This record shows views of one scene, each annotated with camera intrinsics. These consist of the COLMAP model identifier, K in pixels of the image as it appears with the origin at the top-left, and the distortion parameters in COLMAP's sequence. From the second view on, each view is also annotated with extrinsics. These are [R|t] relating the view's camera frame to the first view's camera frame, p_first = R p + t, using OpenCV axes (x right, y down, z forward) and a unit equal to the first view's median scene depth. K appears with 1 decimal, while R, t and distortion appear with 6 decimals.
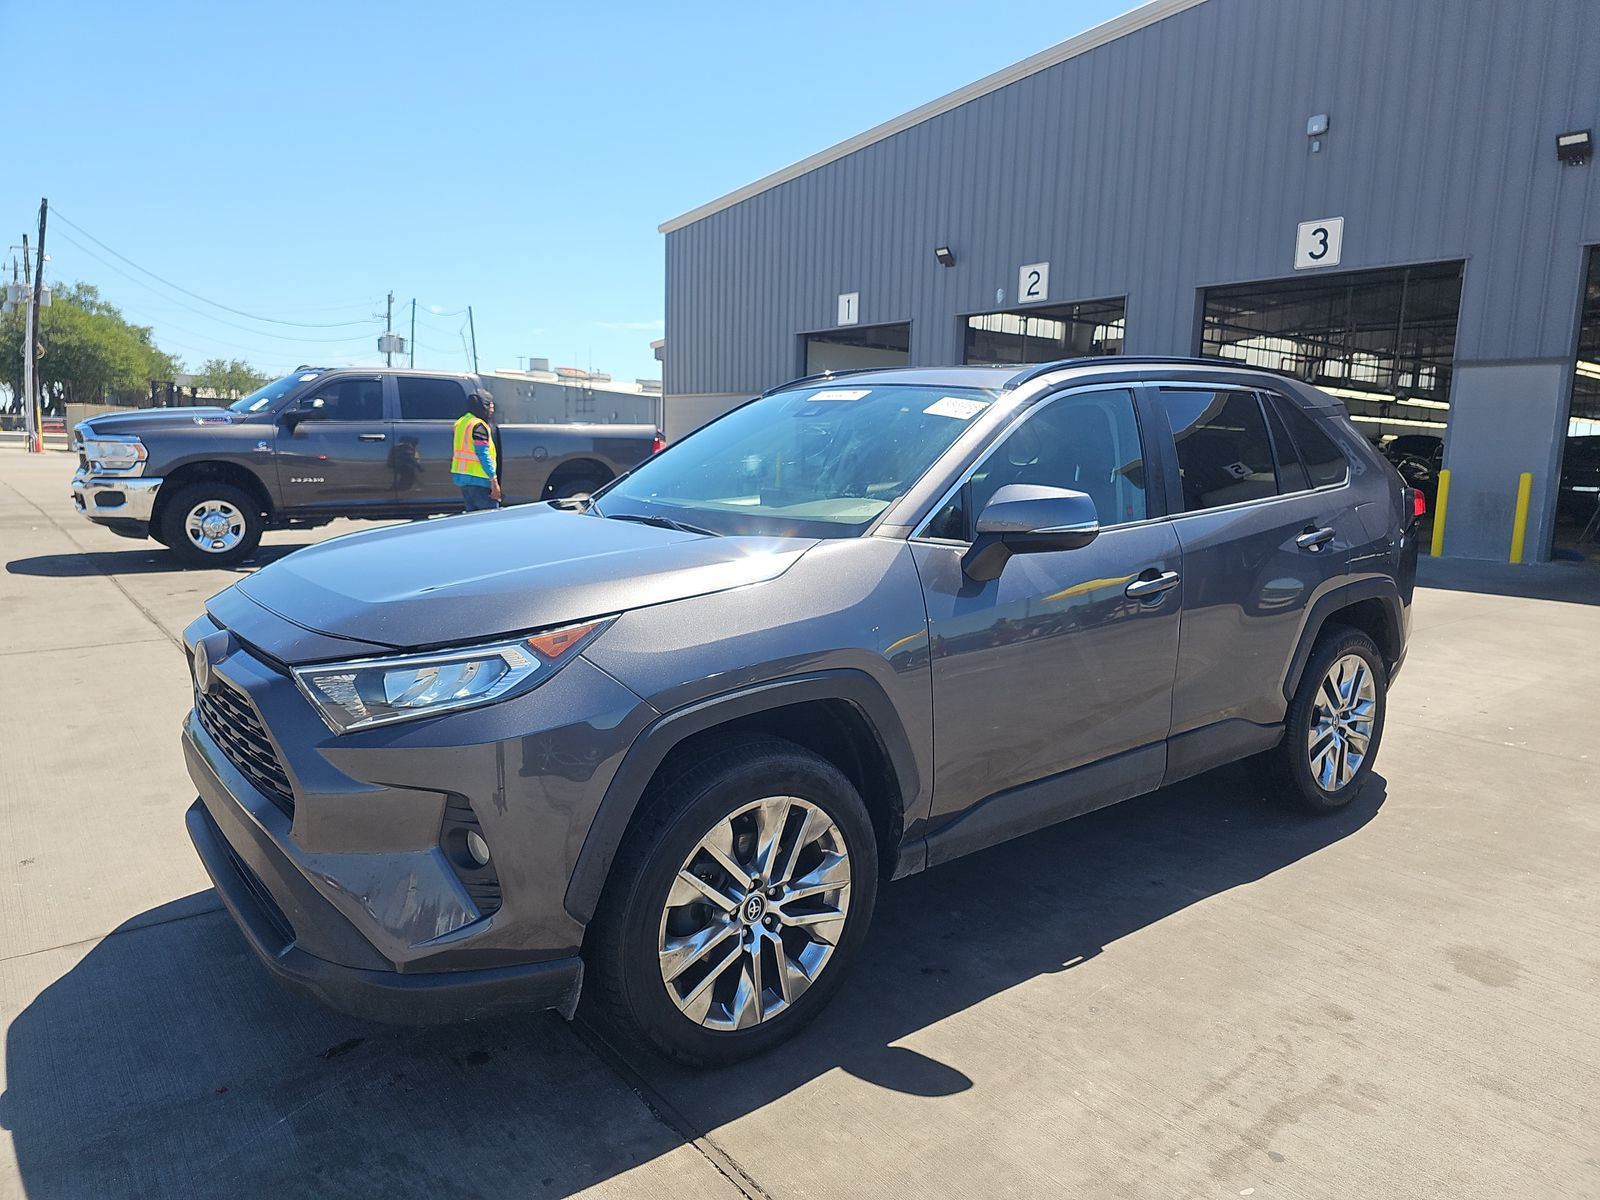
lens RADIAL K [[1060.2, 0, 828.2], [0, 1060.2, 590.2], [0, 0, 1]] dist [0.025472, -0.009476]
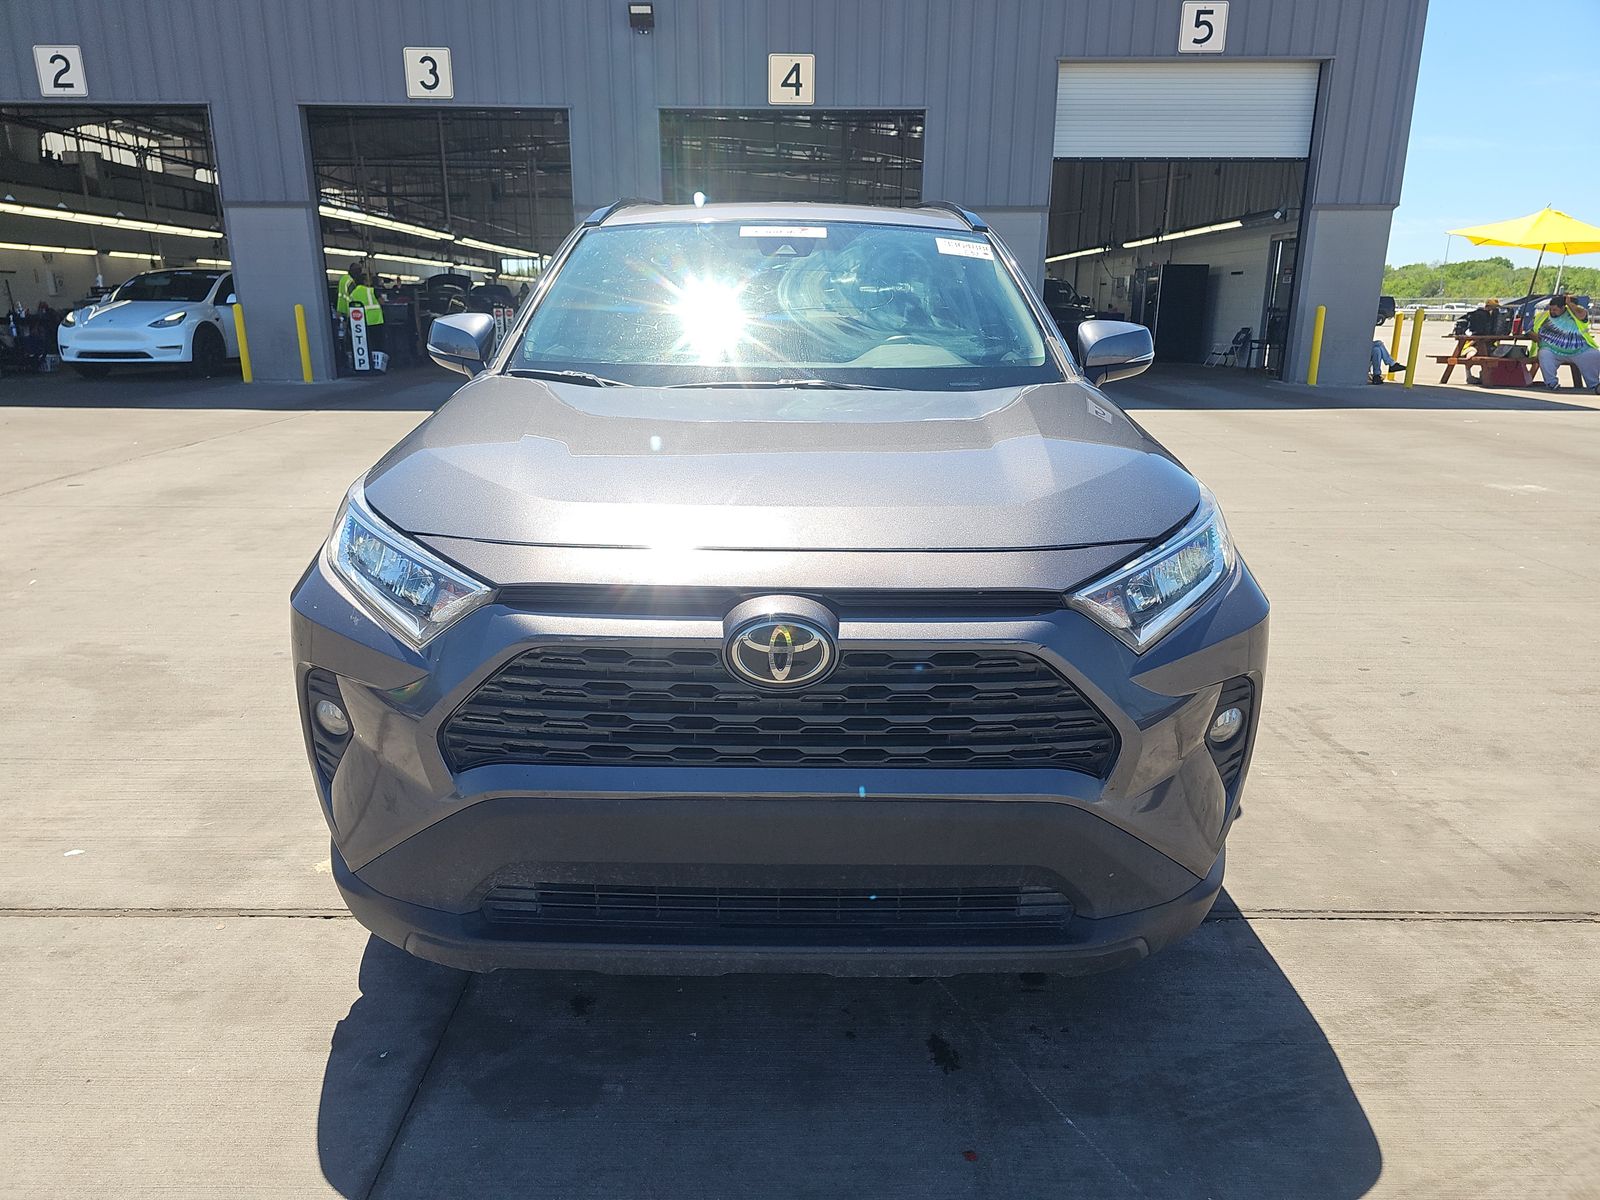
lens RADIAL K [[1060.2, 0, 789.3], [0, 1060.2, 593.7], [0, 0, 1]] dist [0.025472, -0.009476]
pose [[0.626980, -0.231146, 0.743954, -0.177130], [0.119797, 0.972217, 0.201106, -0.015791], [-0.769770, -0.036966, 0.637251, 0.097593]]
